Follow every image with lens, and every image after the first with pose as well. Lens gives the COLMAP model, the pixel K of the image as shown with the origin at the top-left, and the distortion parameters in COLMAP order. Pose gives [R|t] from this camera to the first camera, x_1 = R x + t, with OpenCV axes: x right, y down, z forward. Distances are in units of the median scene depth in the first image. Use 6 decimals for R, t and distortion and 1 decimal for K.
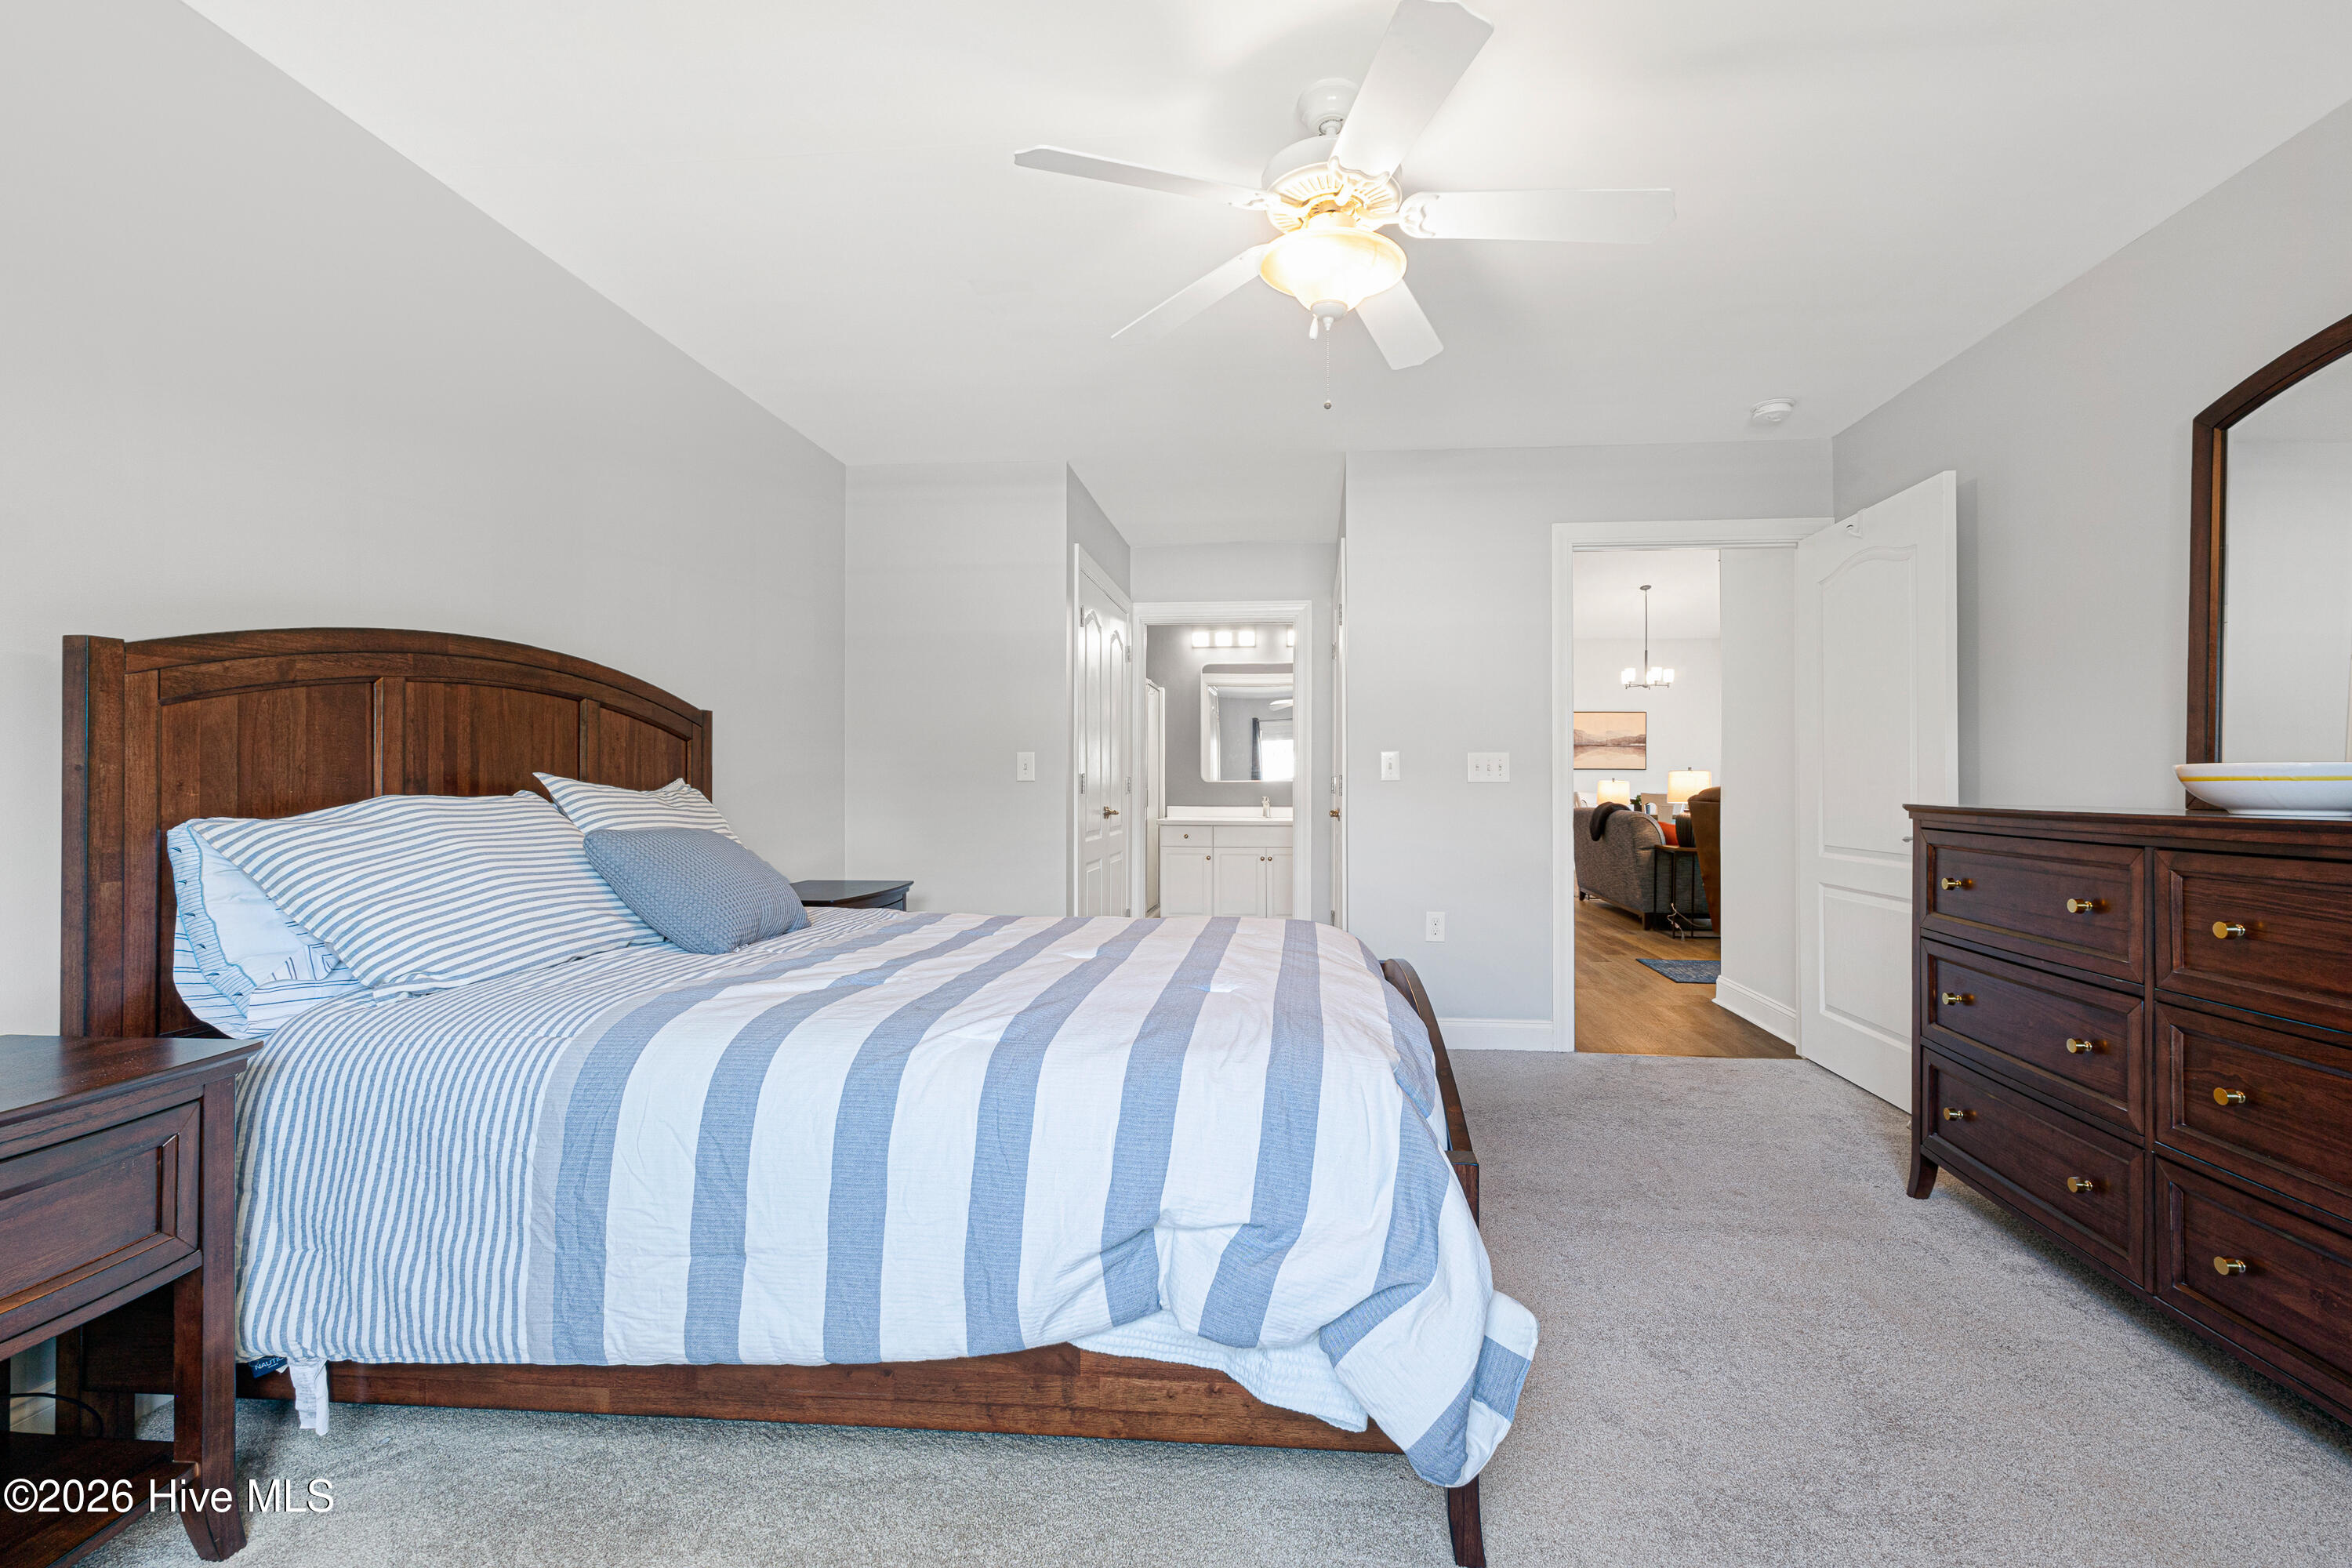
lens RADIAL K [[1007.4, 0, 1176.9], [0, 1007.4, 774.4], [0, 0, 1]] dist [0.005198, -0.000066]
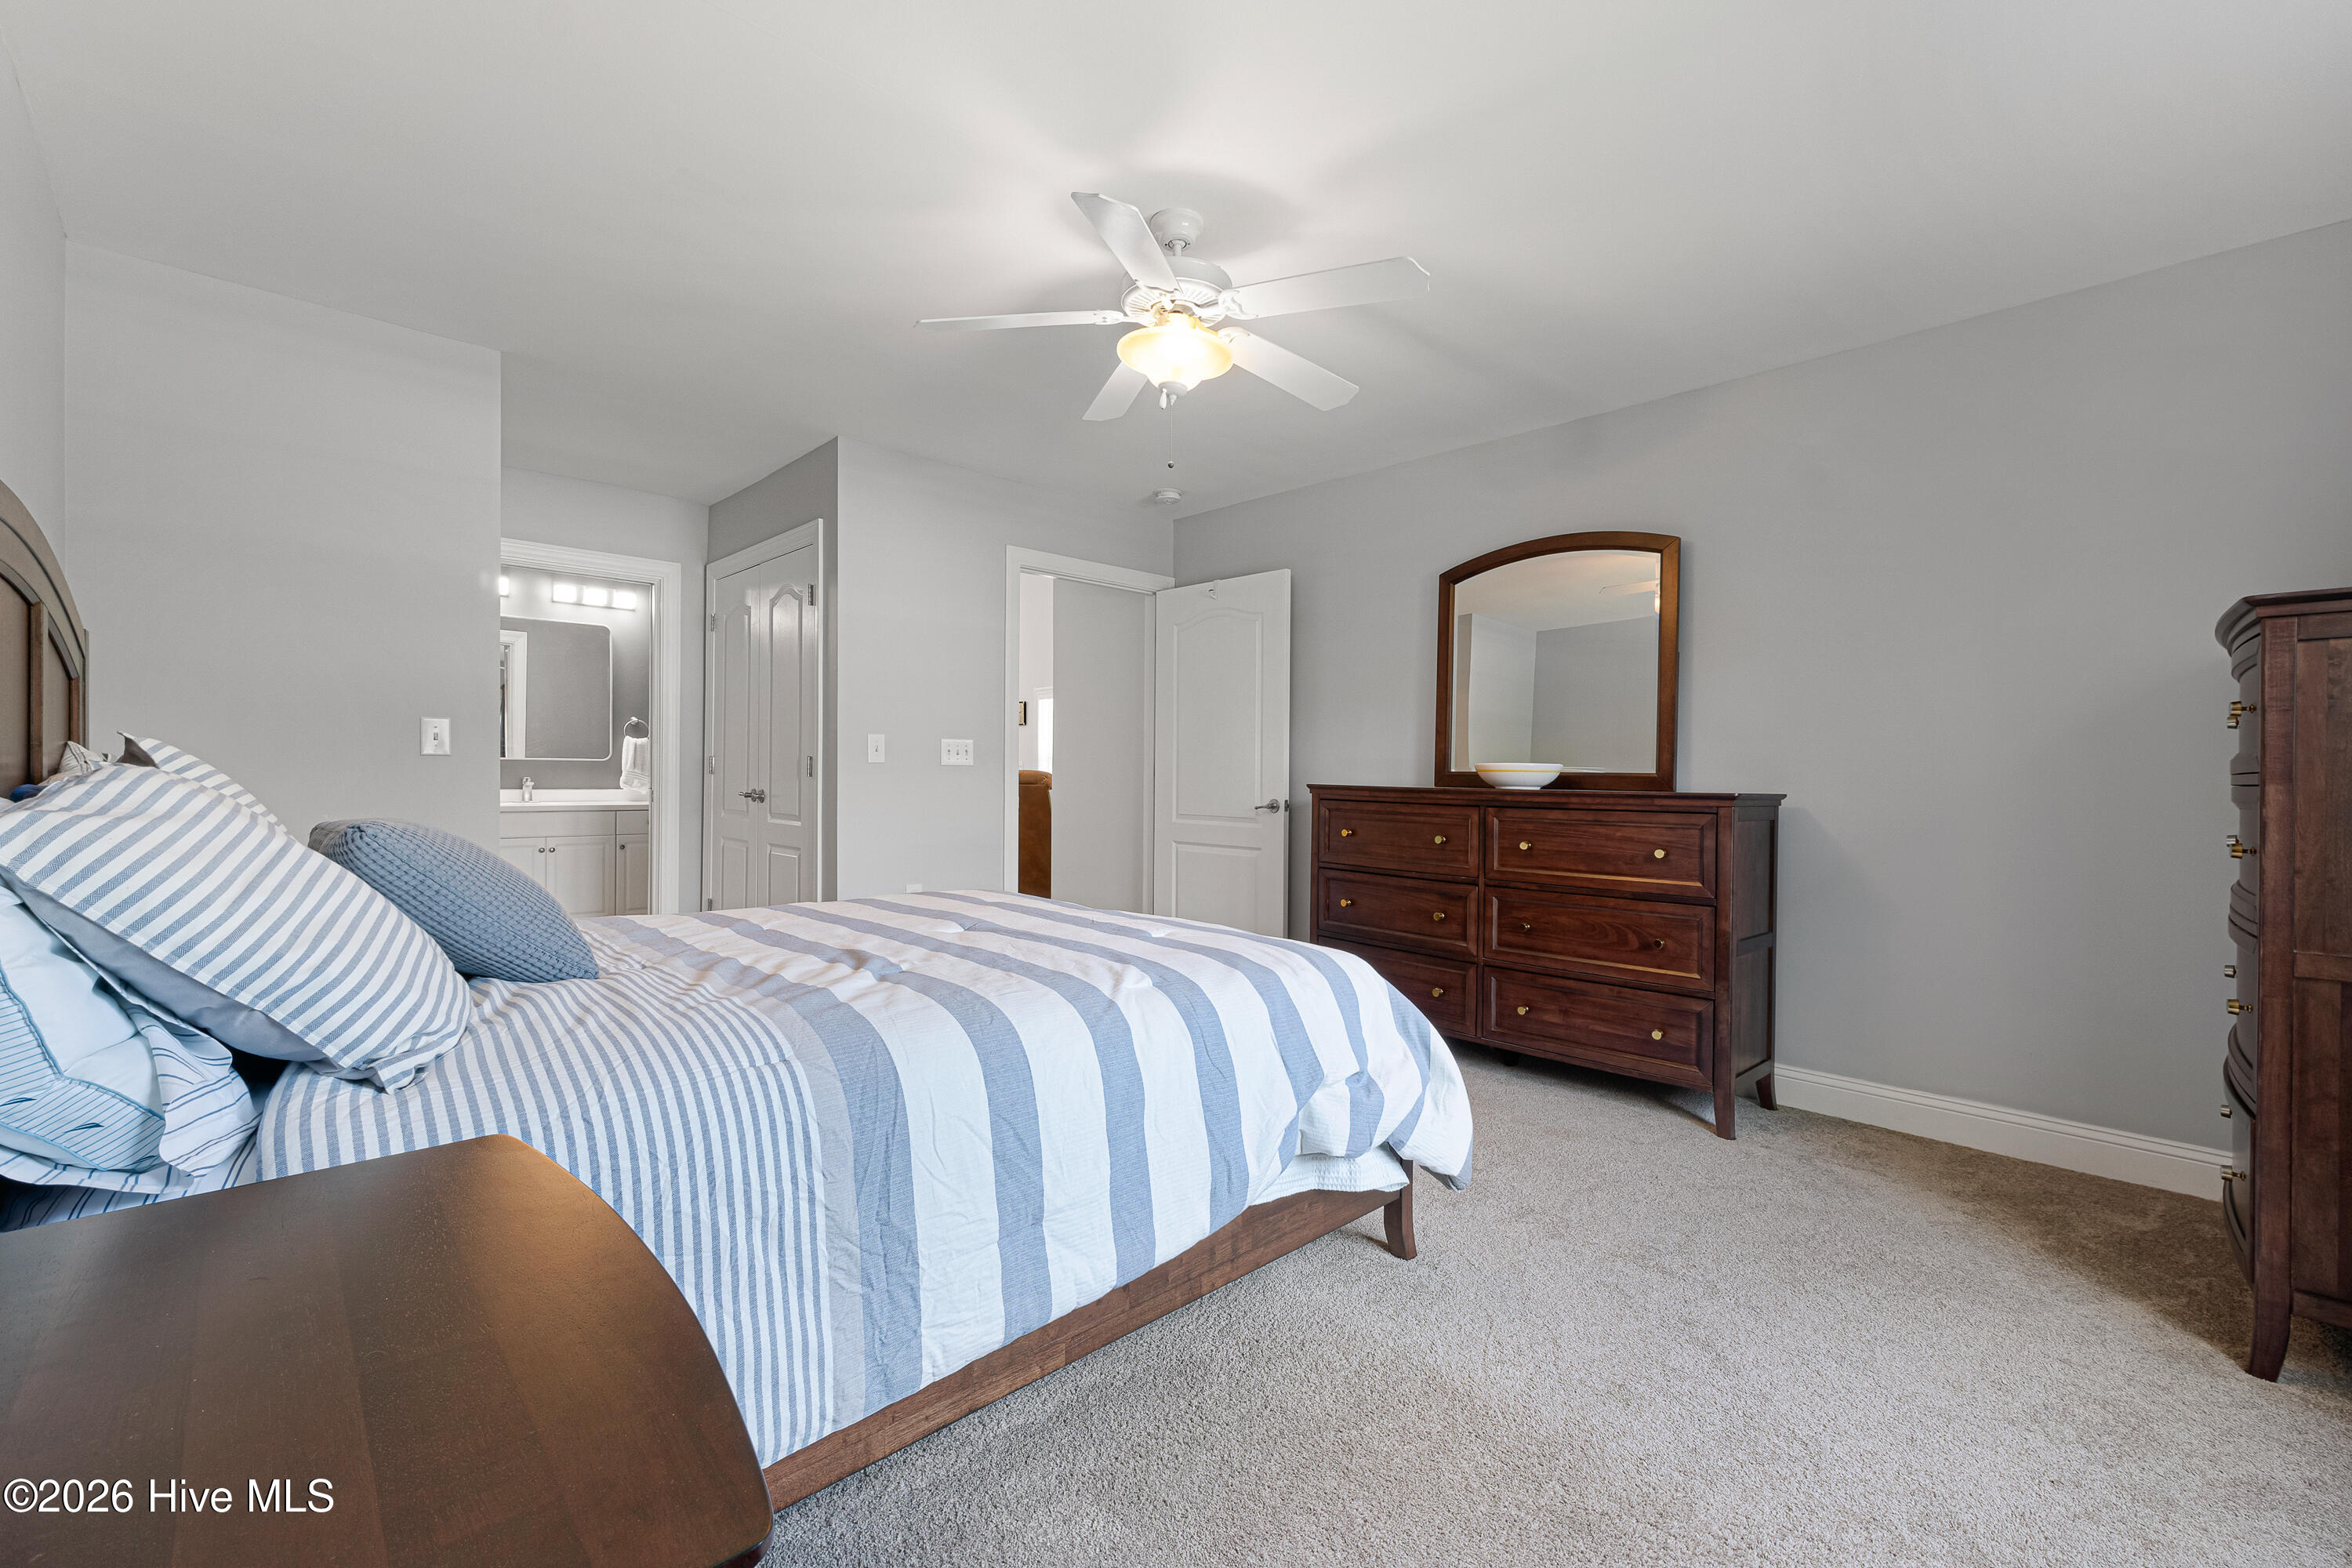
lens RADIAL K [[1007.4, 0, 1176.9], [0, 1007.4, 774.4], [0, 0, 1]] dist [0.005198, -0.000066]
pose [[0.660323, 0.006855, 0.750951, -0.840820], [-0.019732, 0.999771, 0.008225, 0.007909], [-0.750723, -0.020249, 0.660307, 0.172967]]
